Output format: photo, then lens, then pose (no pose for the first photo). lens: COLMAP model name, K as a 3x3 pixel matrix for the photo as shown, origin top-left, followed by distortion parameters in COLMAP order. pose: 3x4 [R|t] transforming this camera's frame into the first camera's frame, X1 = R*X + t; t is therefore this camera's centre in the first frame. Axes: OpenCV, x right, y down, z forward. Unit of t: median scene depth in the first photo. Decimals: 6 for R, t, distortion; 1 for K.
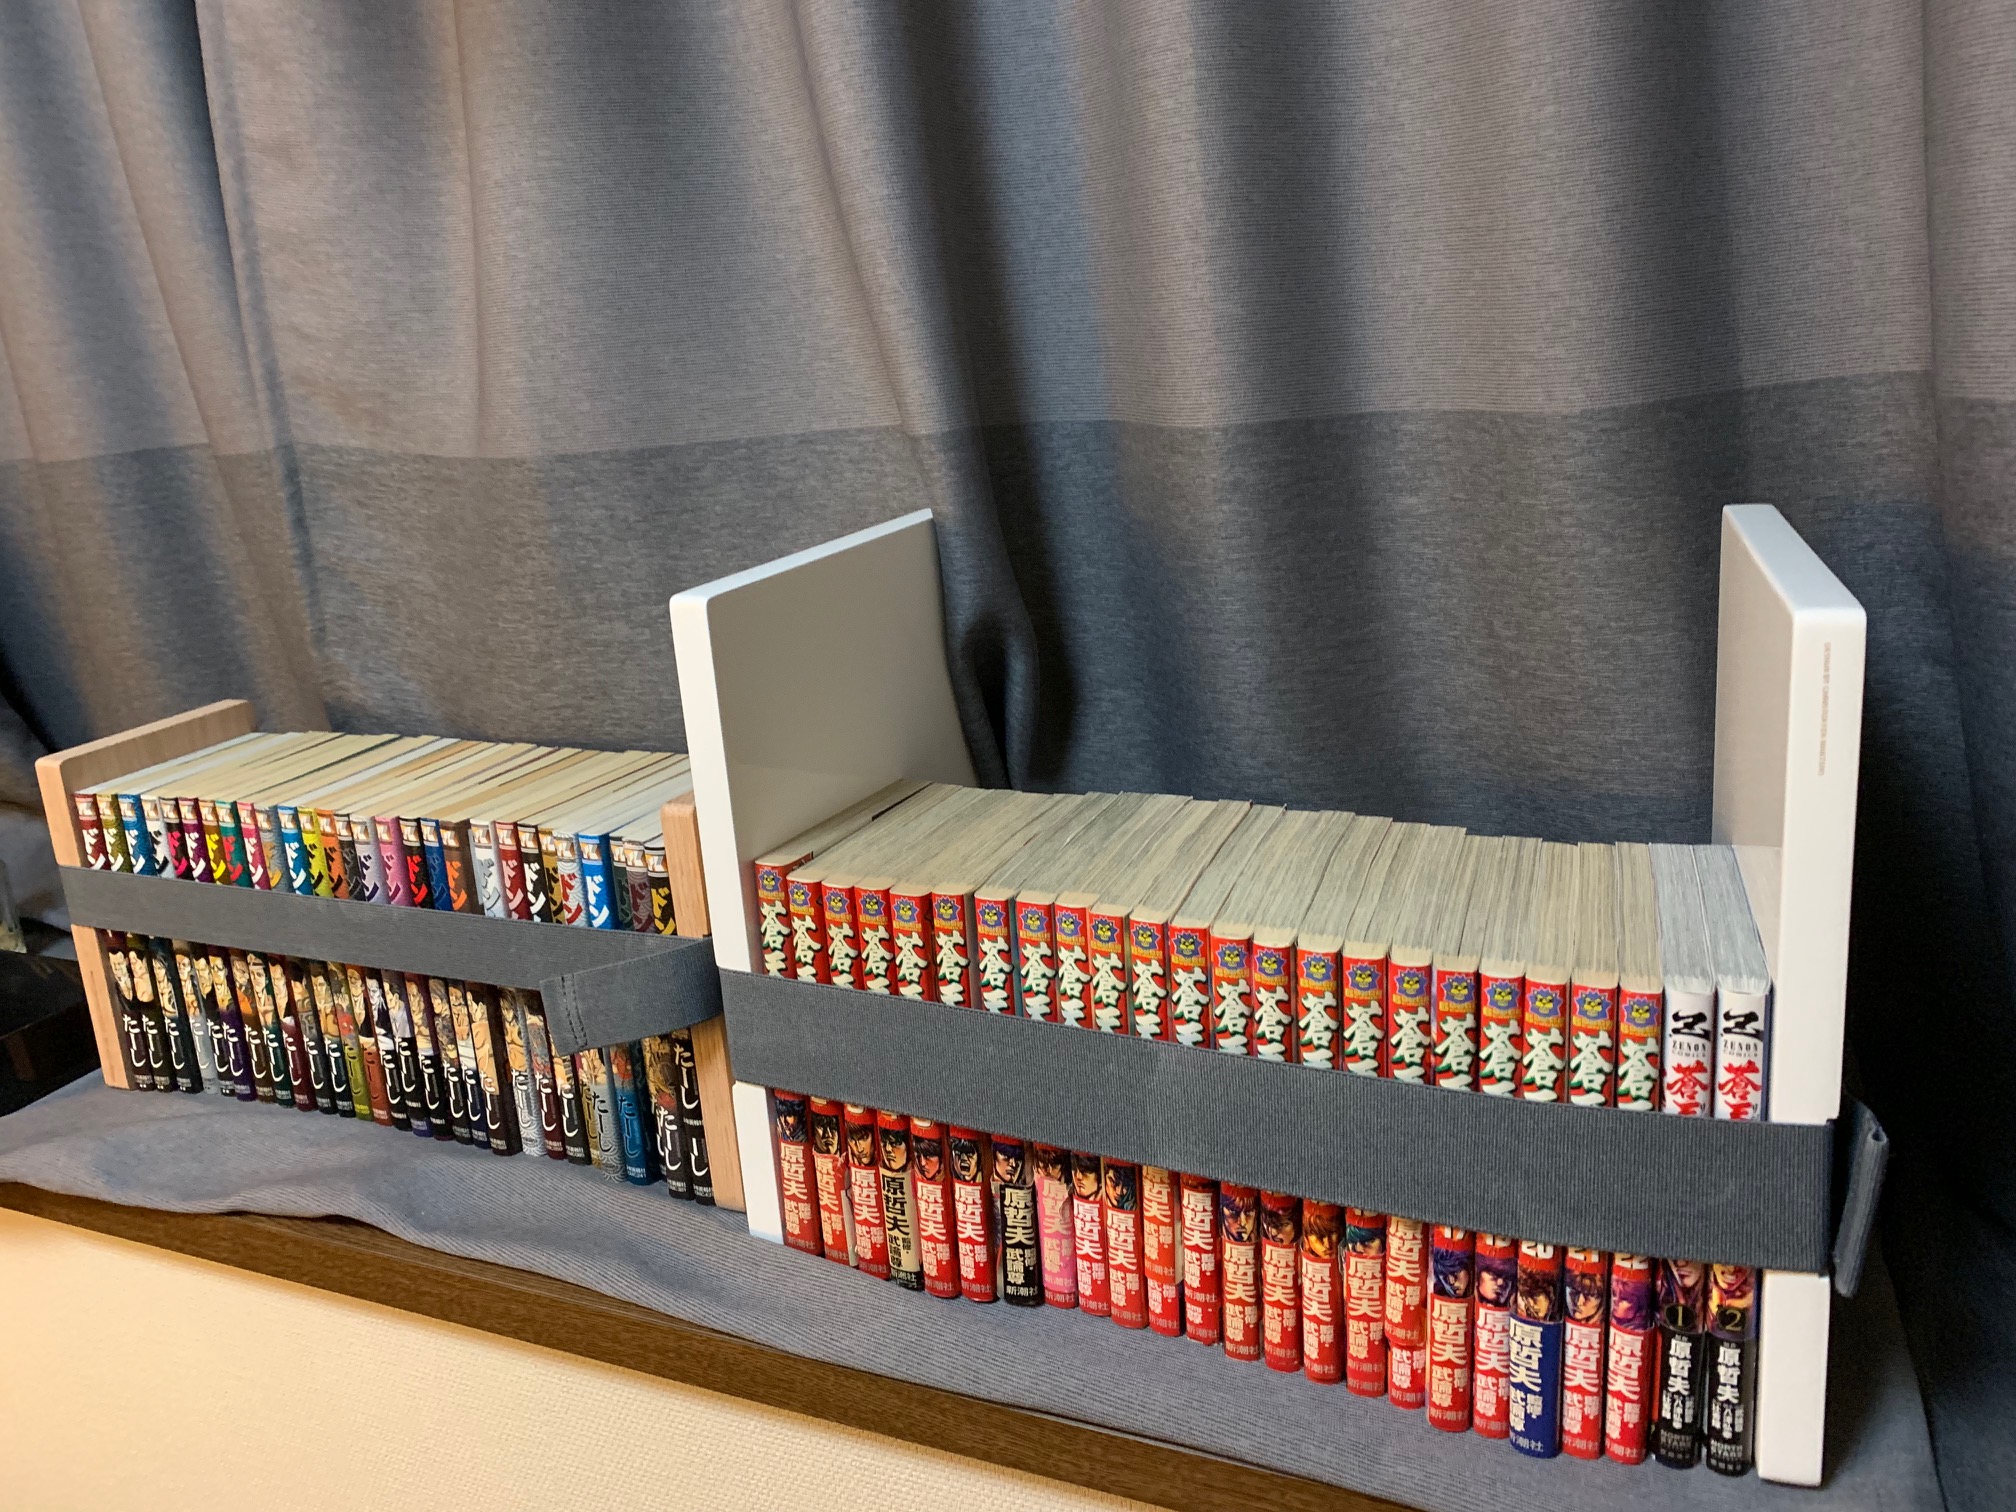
lens RADIAL K [[1551.0, 0, 1011.0], [0, 1551.0, 763.4], [0, 0, 1]] dist [0.004443, -0.006894]
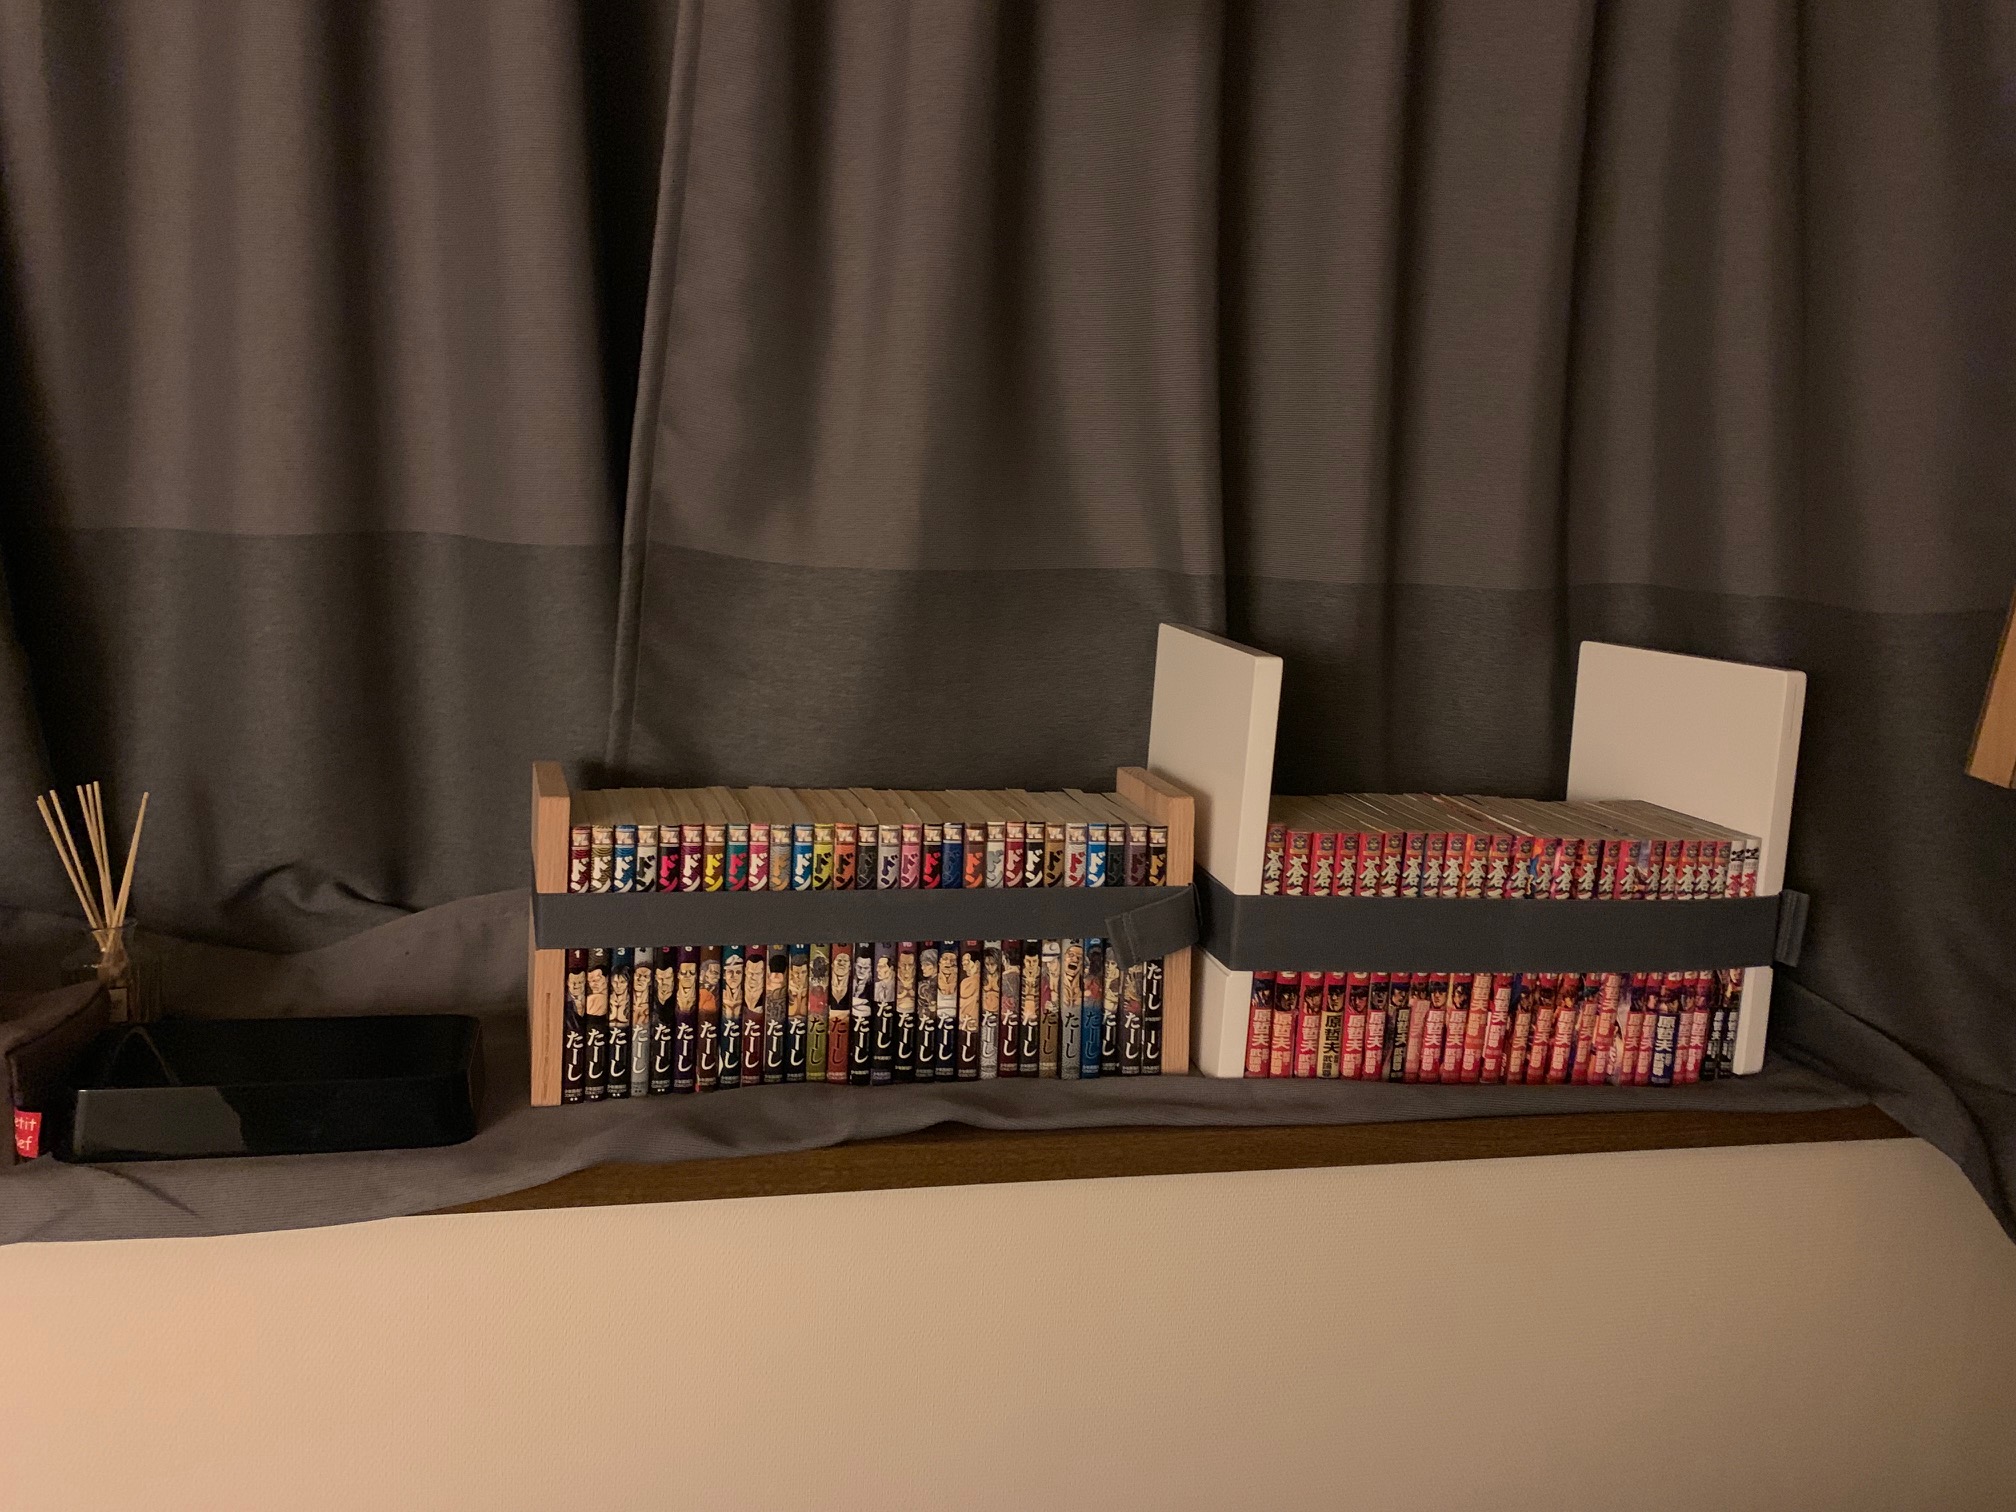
lens RADIAL K [[1551.0, 0, 1001.8], [0, 1551.0, 746.6], [0, 0, 1]] dist [0.004443, -0.006894]
pose [[0.790447, -0.001473, 0.612528, -1.201303], [0.066161, 0.994352, -0.082987, 0.086982], [-0.608947, 0.106122, 0.786080, -0.085474]]
